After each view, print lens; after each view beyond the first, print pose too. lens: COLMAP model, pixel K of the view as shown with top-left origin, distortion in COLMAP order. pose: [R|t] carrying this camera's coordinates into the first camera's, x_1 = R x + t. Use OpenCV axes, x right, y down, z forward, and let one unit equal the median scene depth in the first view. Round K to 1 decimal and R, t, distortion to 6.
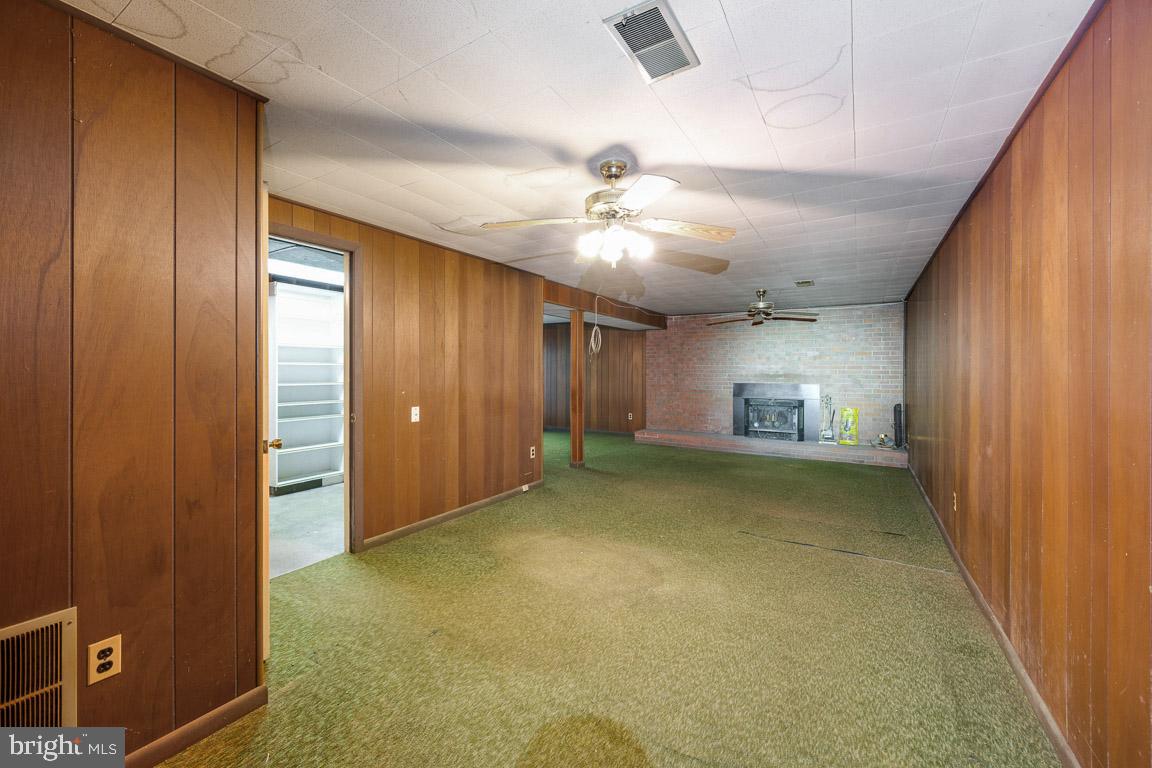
lens RADIAL K [[463.5, 0, 574.5], [0, 463.5, 366.6], [0, 0, 1]] dist [0.002341, 0.000114]
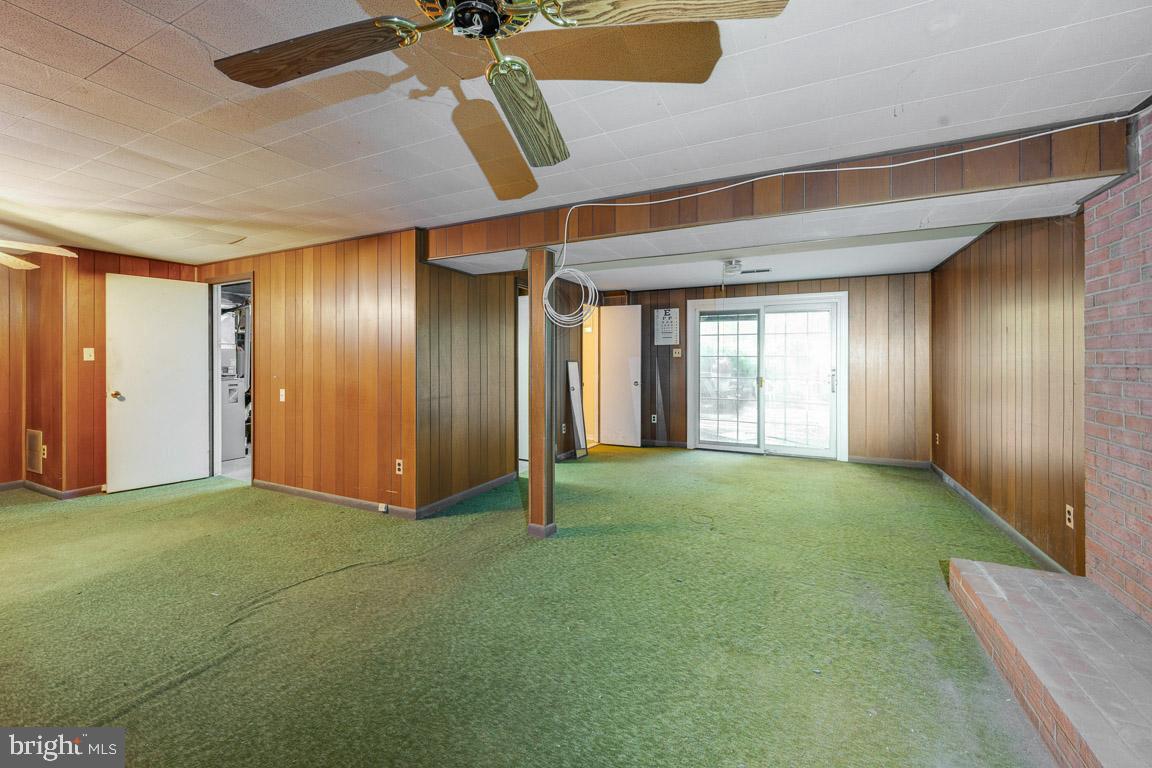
lens RADIAL K [[463.5, 0, 574.5], [0, 463.5, 366.6], [0, 0, 1]] dist [0.002341, 0.000114]
pose [[0.093119, 0.001947, -0.995653, 0.744608], [0.003785, 0.999990, 0.002309, 0.022434], [0.995648, -0.003984, 0.093111, 1.313972]]
